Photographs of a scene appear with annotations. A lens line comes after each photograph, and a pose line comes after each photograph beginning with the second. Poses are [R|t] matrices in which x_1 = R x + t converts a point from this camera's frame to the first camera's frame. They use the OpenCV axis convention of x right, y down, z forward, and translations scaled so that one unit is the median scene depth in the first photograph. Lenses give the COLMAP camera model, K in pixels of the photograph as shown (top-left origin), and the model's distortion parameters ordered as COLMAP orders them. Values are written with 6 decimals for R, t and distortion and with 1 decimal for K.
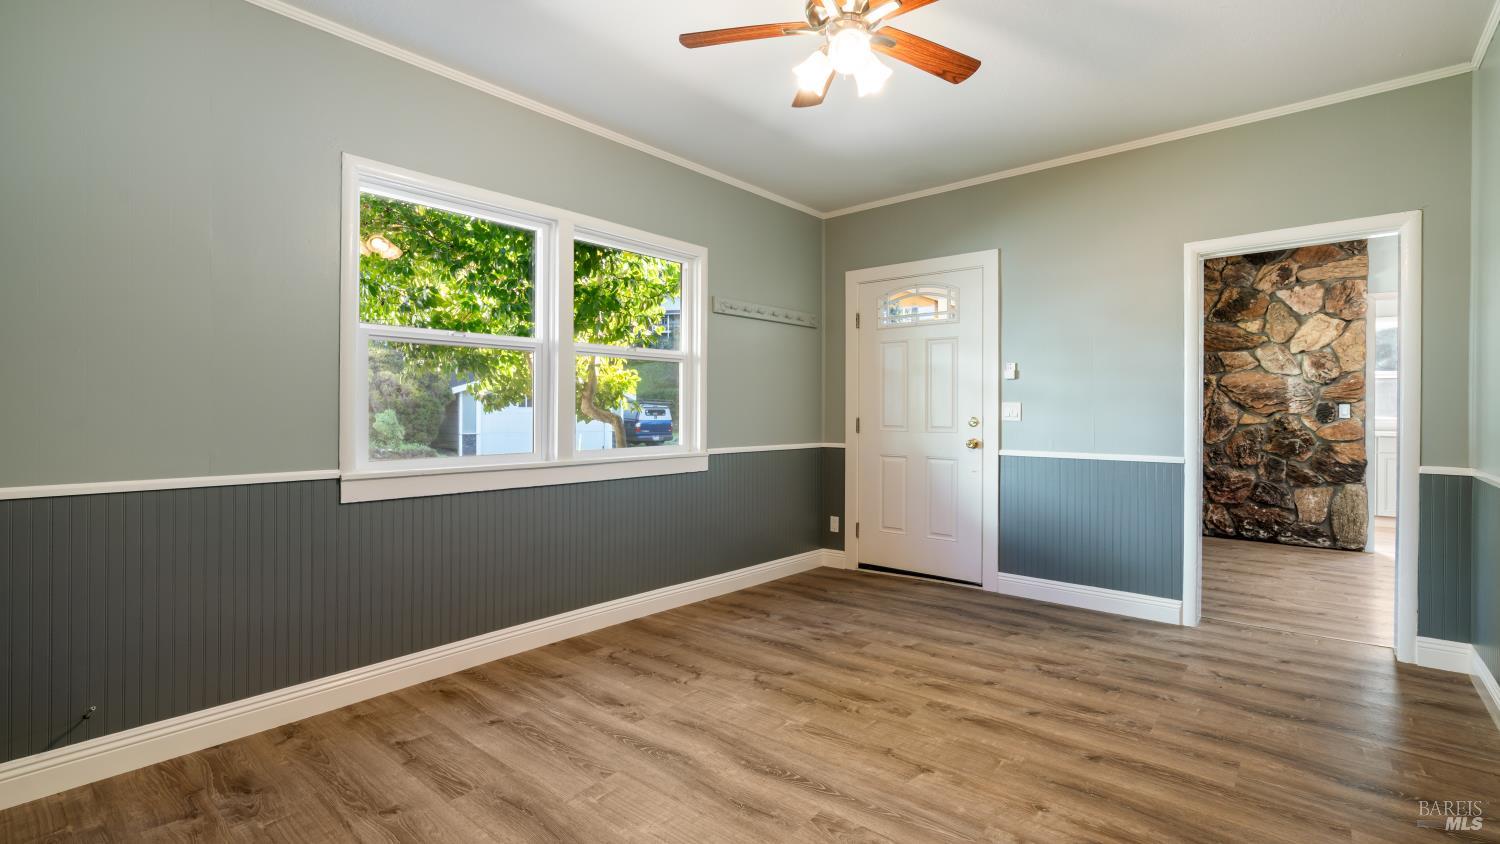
lens RADIAL K [[680.8, 0, 740.5], [0, 680.8, 411.6], [0, 0, 1]] dist [-0.010467, 0.006982]
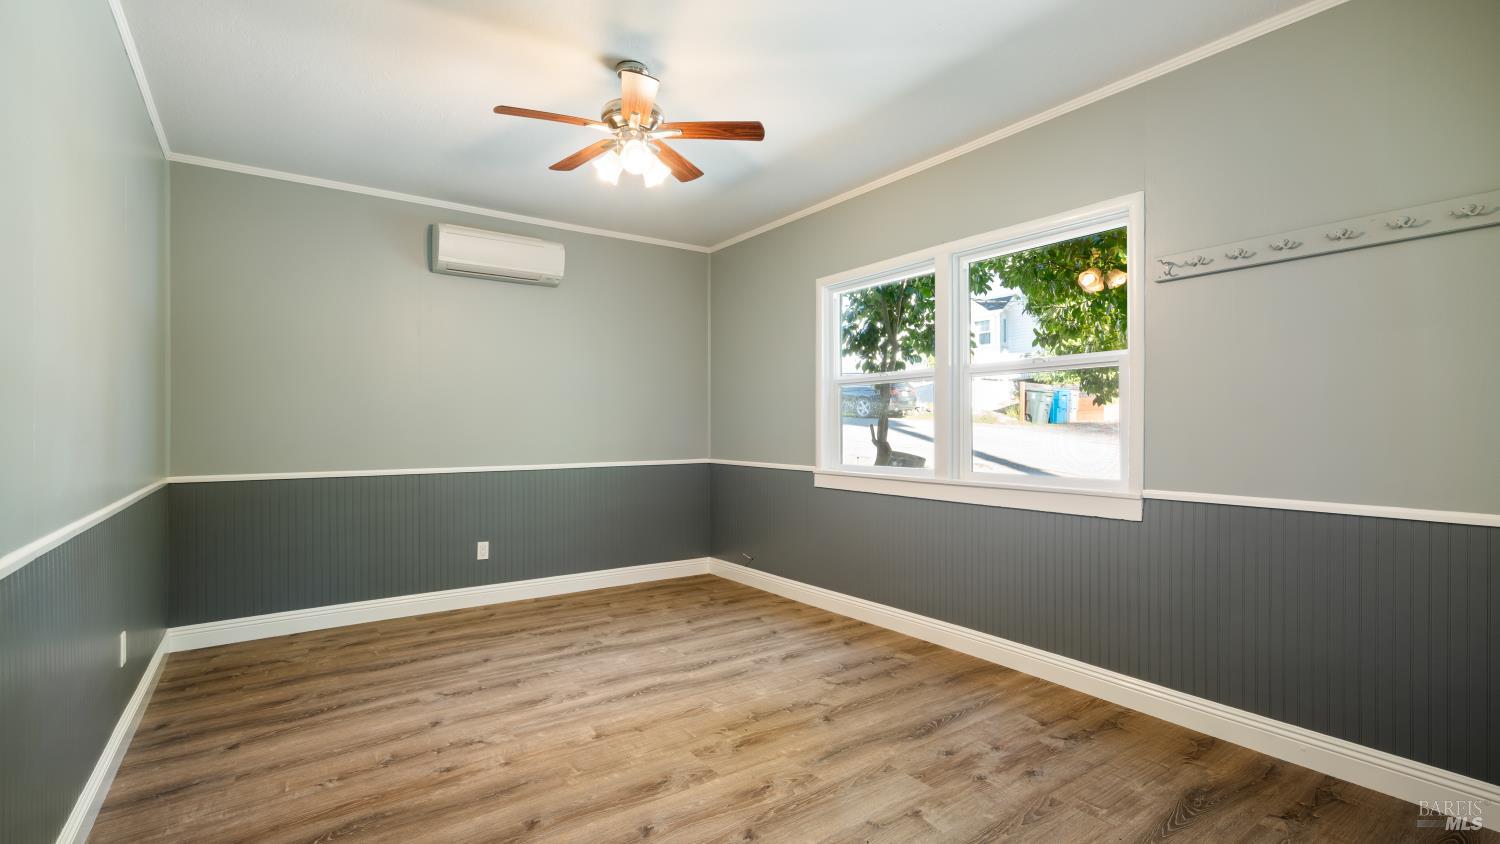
lens RADIAL K [[680.8, 0, 752.2], [0, 680.8, 419.3], [0, 0, 1]] dist [-0.010467, 0.006982]
pose [[-0.239098, -0.015599, -0.970870, 1.029527], [0.001403, 0.999864, -0.016411, -0.005669], [0.970995, -0.005286, -0.239043, 1.162312]]
